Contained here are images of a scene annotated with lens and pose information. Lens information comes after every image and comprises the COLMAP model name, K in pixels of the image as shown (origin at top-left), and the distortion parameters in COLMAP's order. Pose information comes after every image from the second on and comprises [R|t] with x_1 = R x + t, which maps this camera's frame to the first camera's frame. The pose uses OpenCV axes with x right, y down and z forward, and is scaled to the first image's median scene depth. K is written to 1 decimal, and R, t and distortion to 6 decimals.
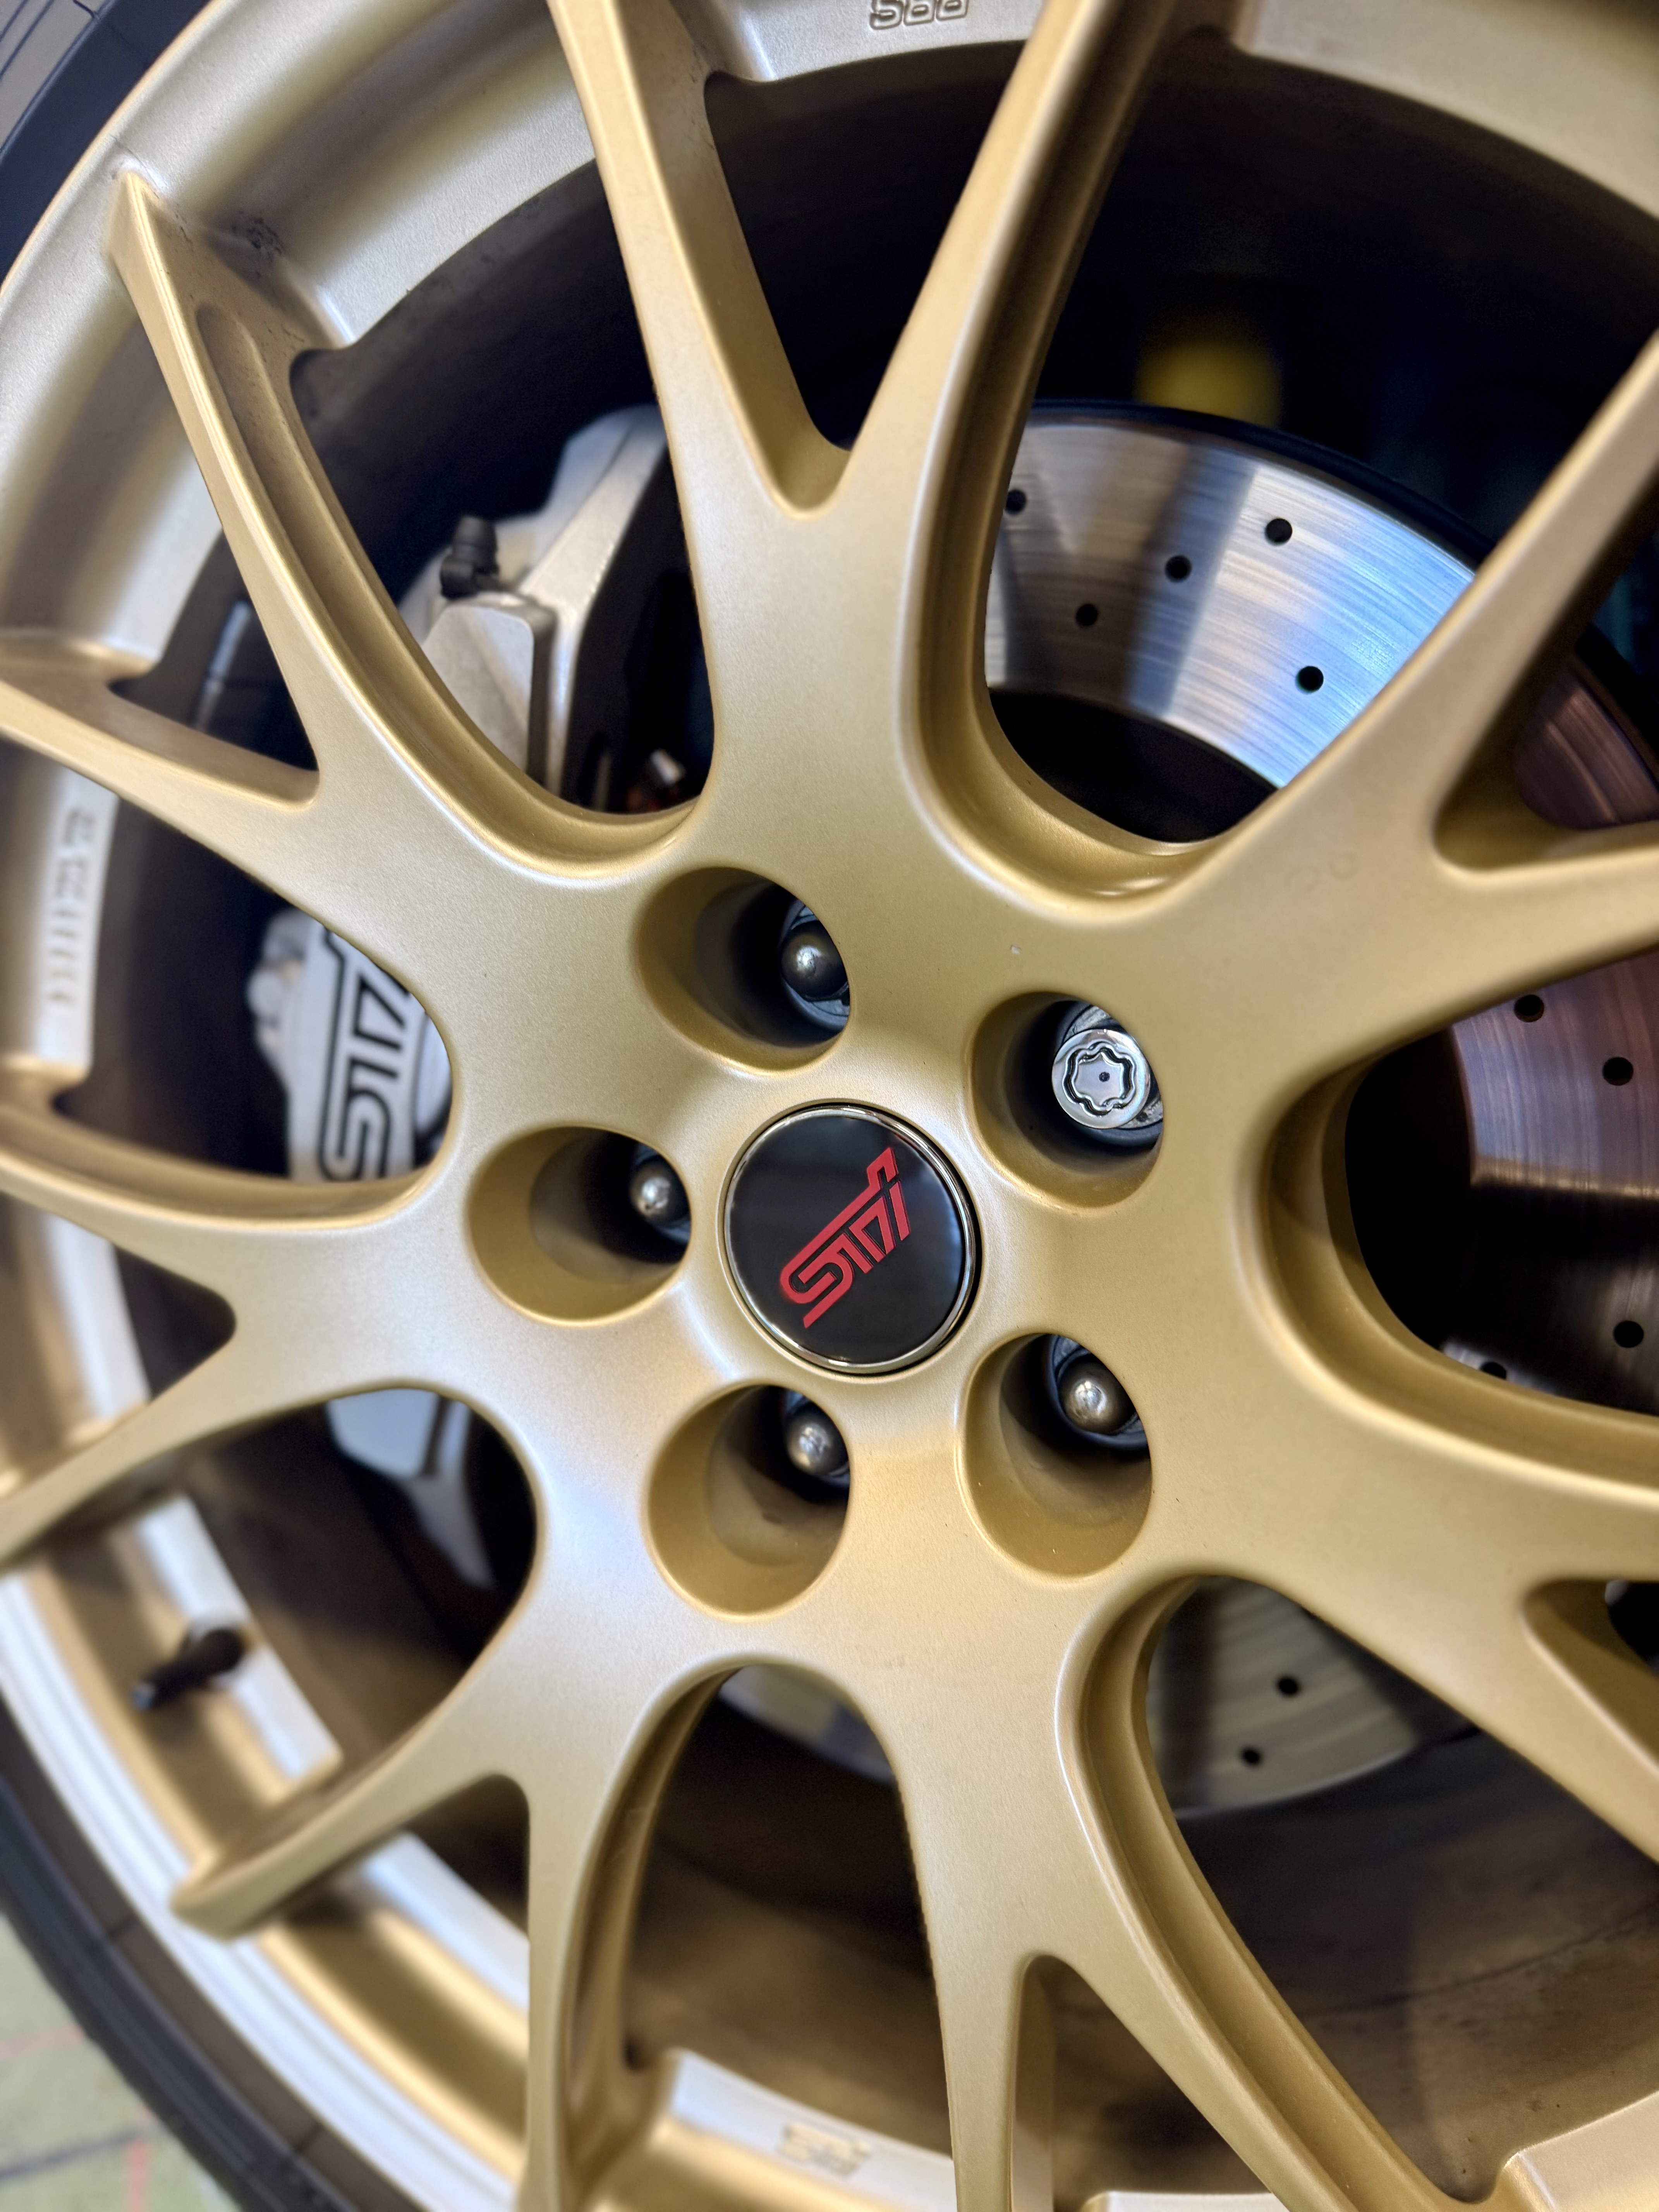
lens RADIAL K [[1577.2, 0, 829.5], [0, 1577.2, 1106.0], [0, 0, 1]] dist [0.004431, -0.078859]
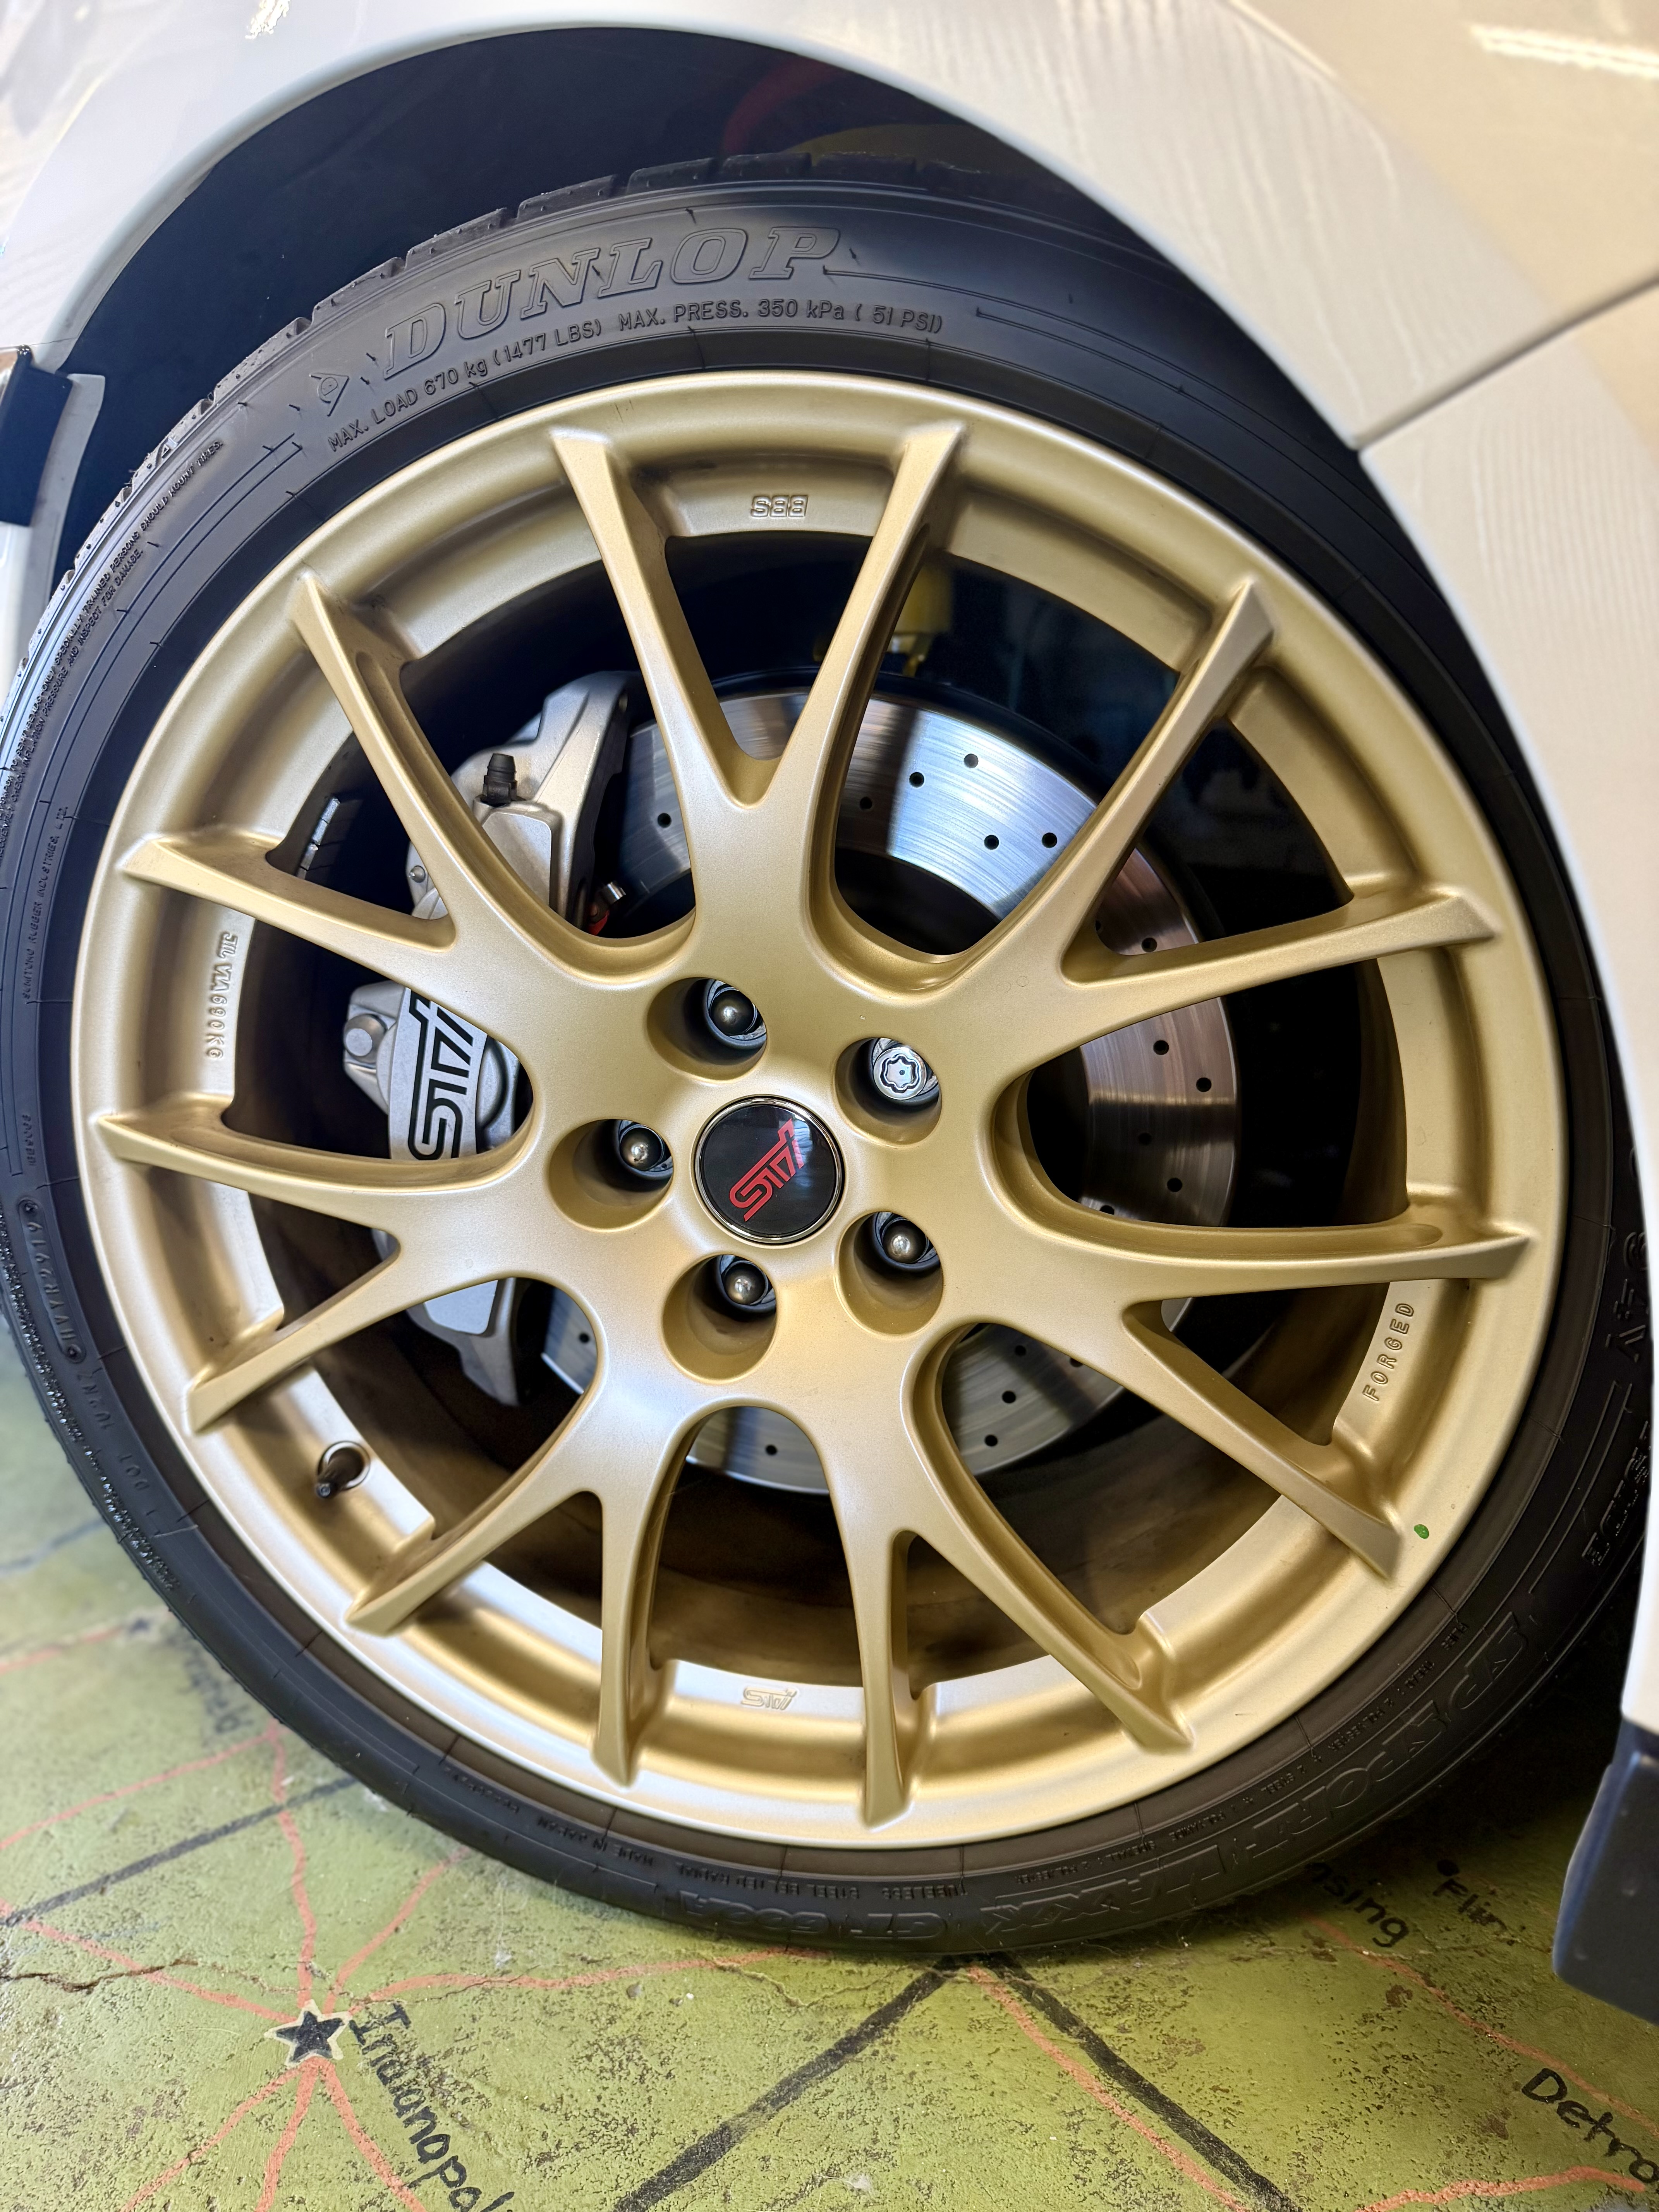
lens RADIAL K [[1512.9, 0, 829.5], [0, 1512.9, 1106.0], [0, 0, 1]] dist [-0.040826, 0.001148]
pose [[0.976962, -0.076575, 0.199203, -0.242548], [0.063058, 0.995311, 0.073345, -0.104596], [-0.203885, -0.059094, 0.977210, -0.661704]]
